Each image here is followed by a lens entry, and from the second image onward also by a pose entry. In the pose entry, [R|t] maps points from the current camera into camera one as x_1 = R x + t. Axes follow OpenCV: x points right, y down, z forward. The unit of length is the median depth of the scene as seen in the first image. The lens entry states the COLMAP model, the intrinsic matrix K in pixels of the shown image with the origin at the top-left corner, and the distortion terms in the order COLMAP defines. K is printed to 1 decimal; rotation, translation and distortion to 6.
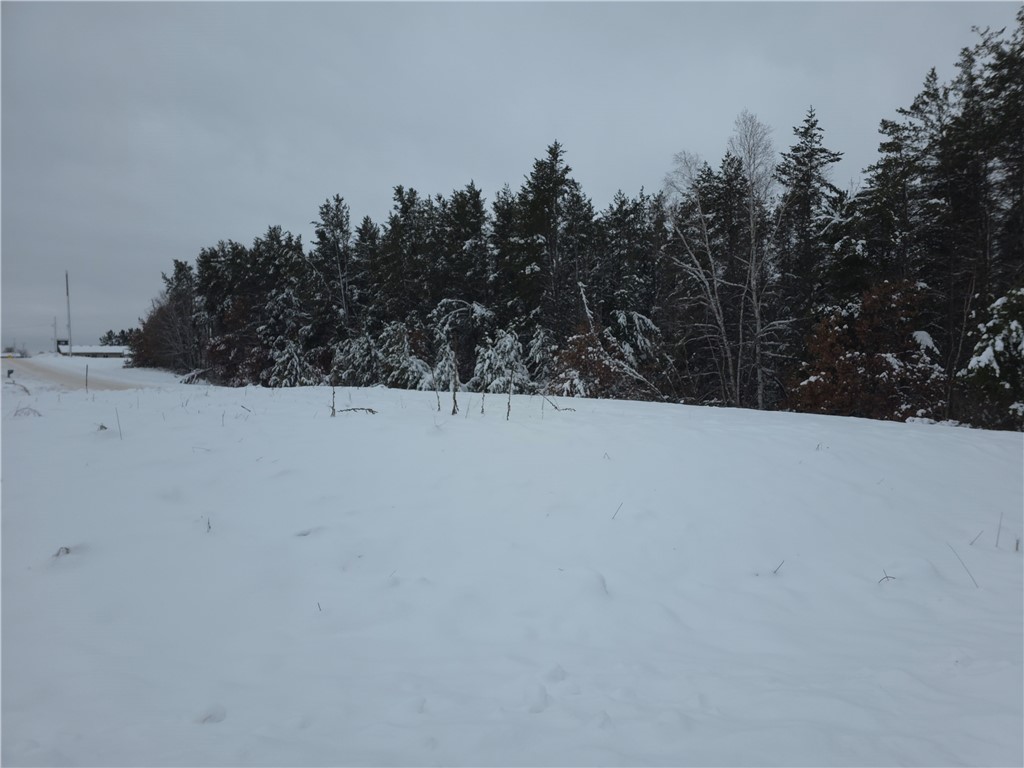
lens RADIAL K [[693.4, 0, 523.9], [0, 693.4, 384.1], [0, 0, 1]] dist [0.113626, -0.106469]
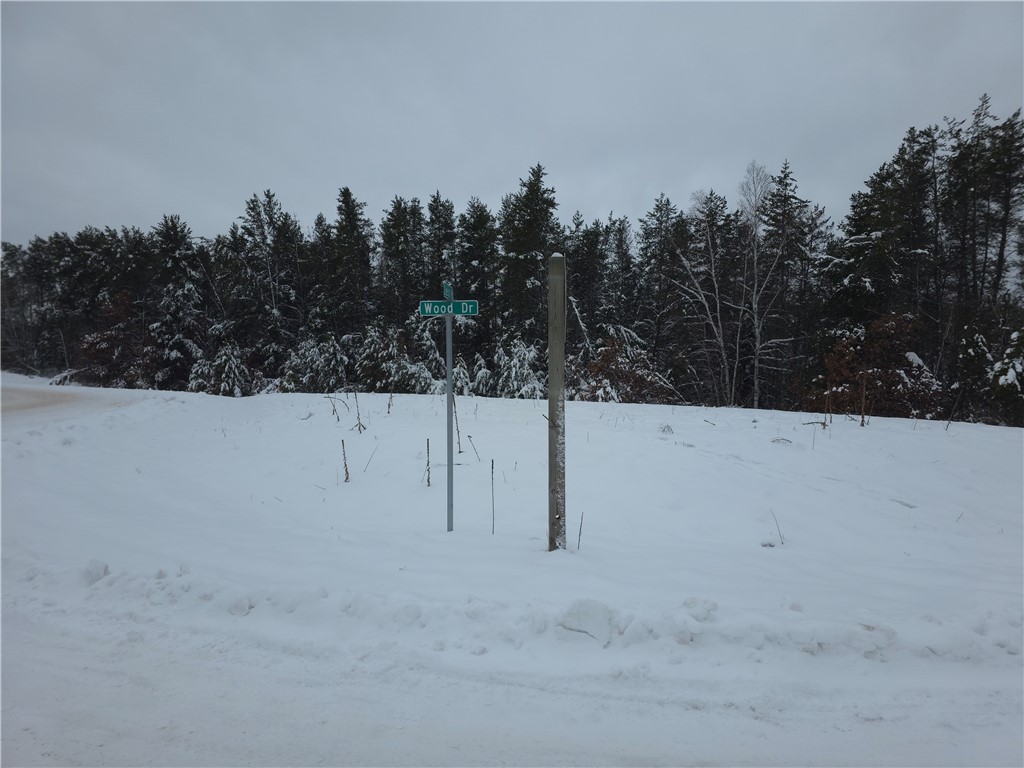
lens RADIAL K [[693.4, 0, 520.9], [0, 693.4, 385.0], [0, 0, 1]] dist [0.113626, -0.106469]
pose [[0.966202, 0.004538, 0.257746, -0.255308], [-0.004676, 0.999989, -0.000078, -0.007018], [-0.257743, -0.001130, 0.966213, -0.030052]]
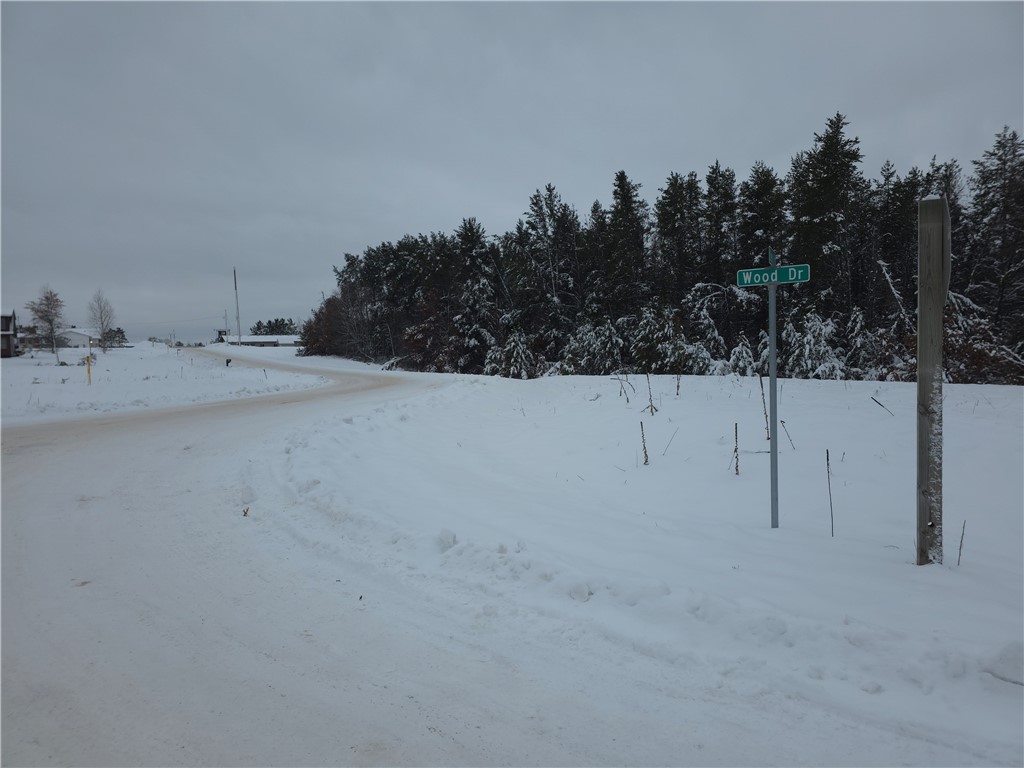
lens RADIAL K [[693.4, 0, 508.1], [0, 693.4, 380.8], [0, 0, 1]] dist [0.113626, -0.106469]
pose [[0.990024, -0.006582, -0.140747, -0.261891], [0.009329, 0.999778, 0.018868, -0.006599], [0.140592, -0.019993, 0.989866, -0.021748]]
